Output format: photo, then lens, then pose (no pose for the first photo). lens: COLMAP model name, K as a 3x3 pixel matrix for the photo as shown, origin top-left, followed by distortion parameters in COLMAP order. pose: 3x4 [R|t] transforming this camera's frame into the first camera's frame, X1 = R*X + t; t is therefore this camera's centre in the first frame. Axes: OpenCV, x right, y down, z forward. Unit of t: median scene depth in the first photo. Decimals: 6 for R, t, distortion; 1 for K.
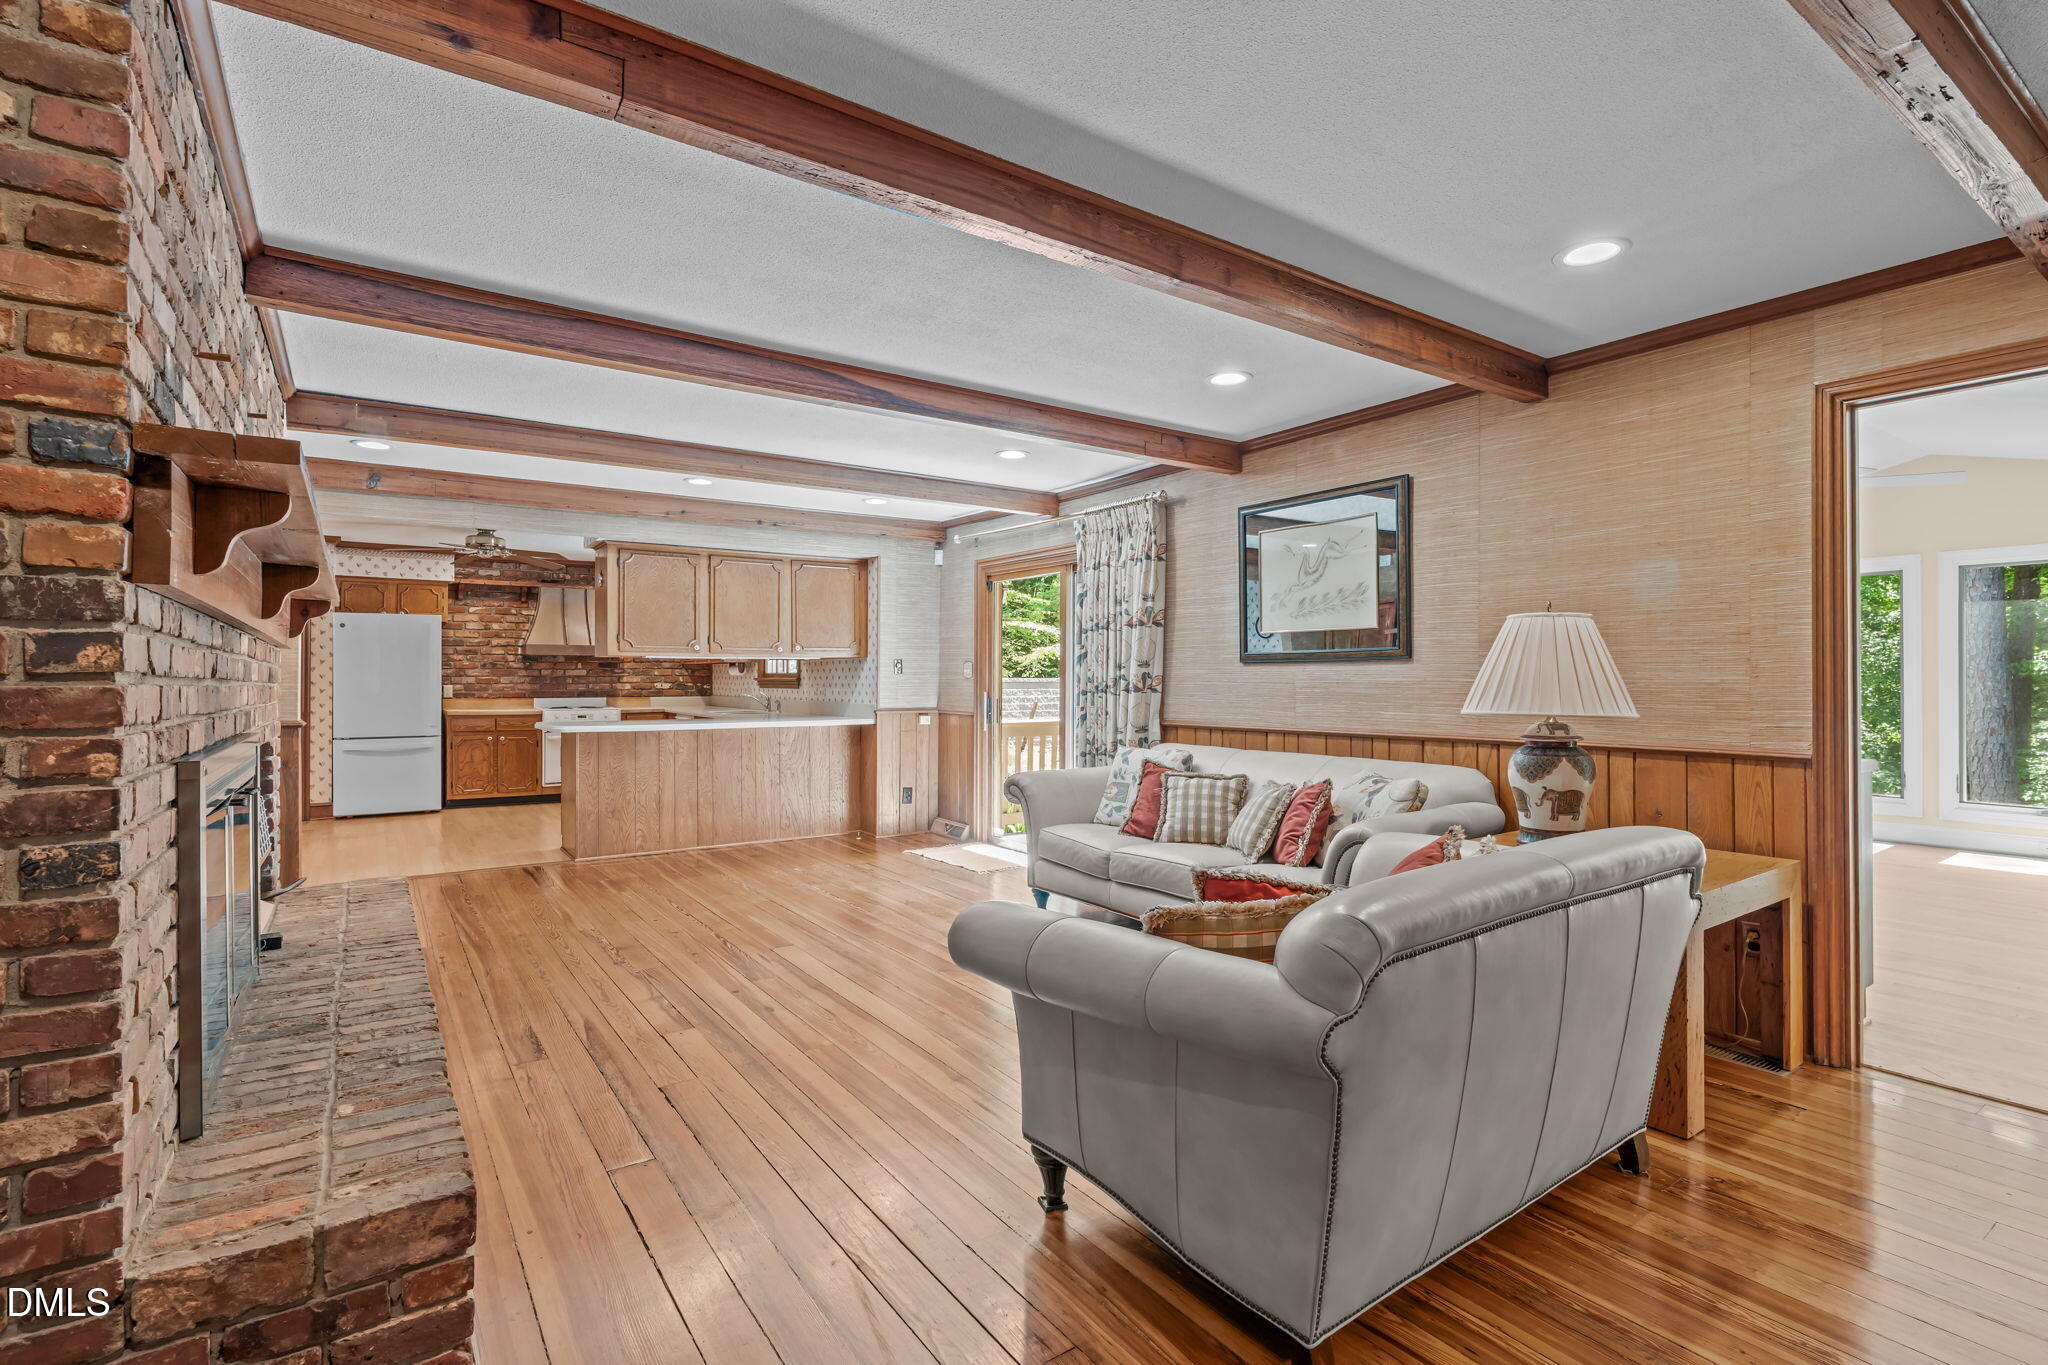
lens RADIAL K [[964.8, 0, 1024.0], [0, 964.8, 682.5], [0, 0, 1]] dist [0.002376, 0.000548]
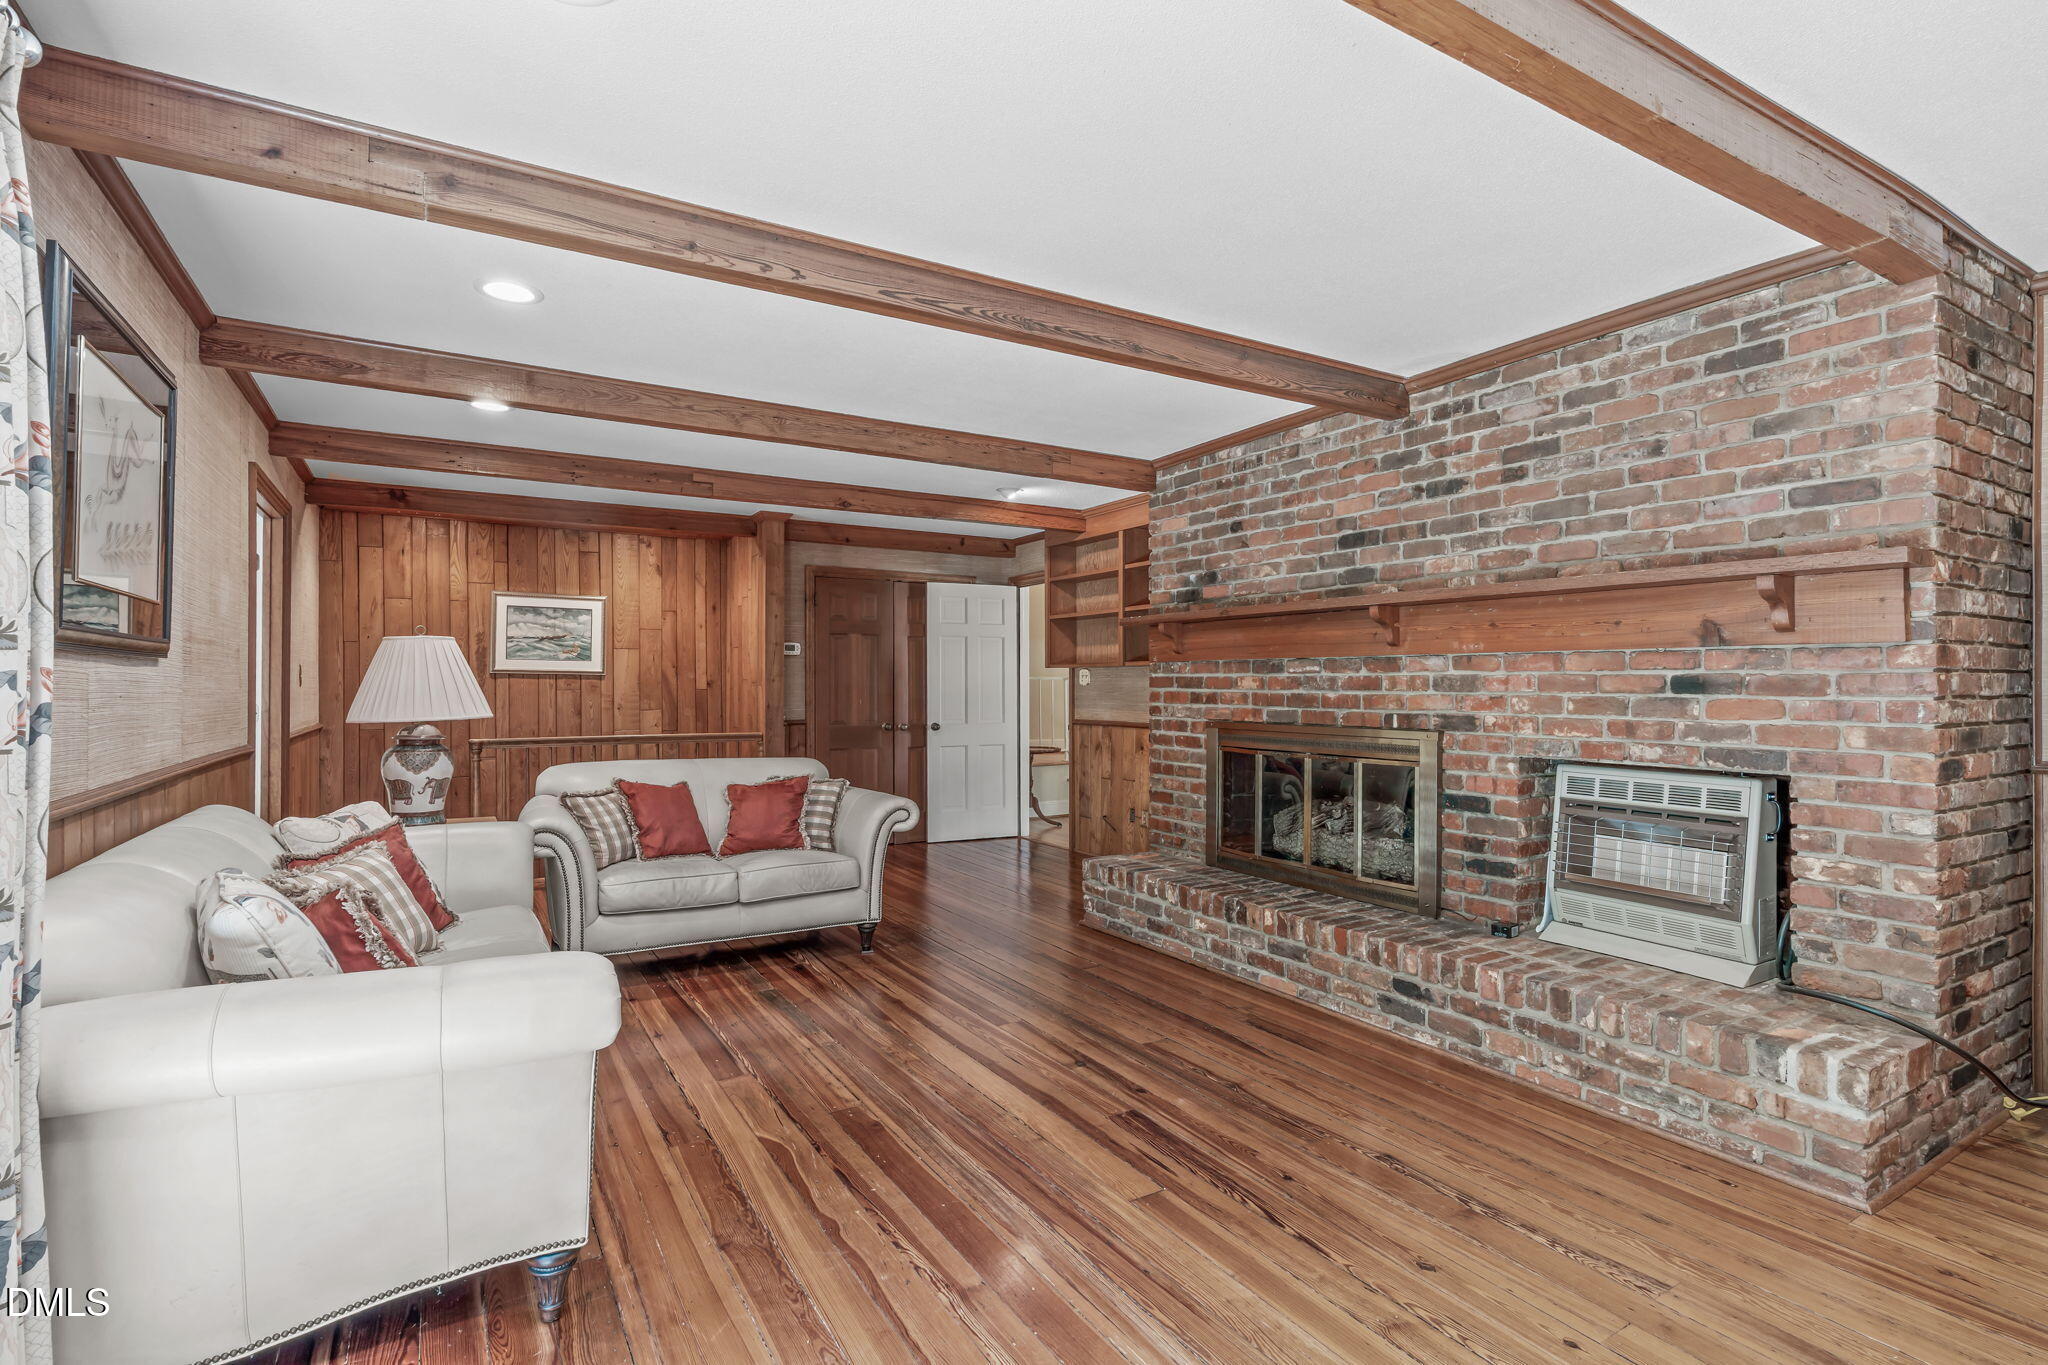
lens RADIAL K [[964.8, 0, 1024.0], [0, 964.8, 682.5], [0, 0, 1]] dist [0.002376, 0.000548]
pose [[-0.997450, 0.011327, 0.070465, -0.254764], [0.010939, 0.999923, -0.005883, -0.000083], [-0.070526, -0.005098, -0.997497, 1.702087]]
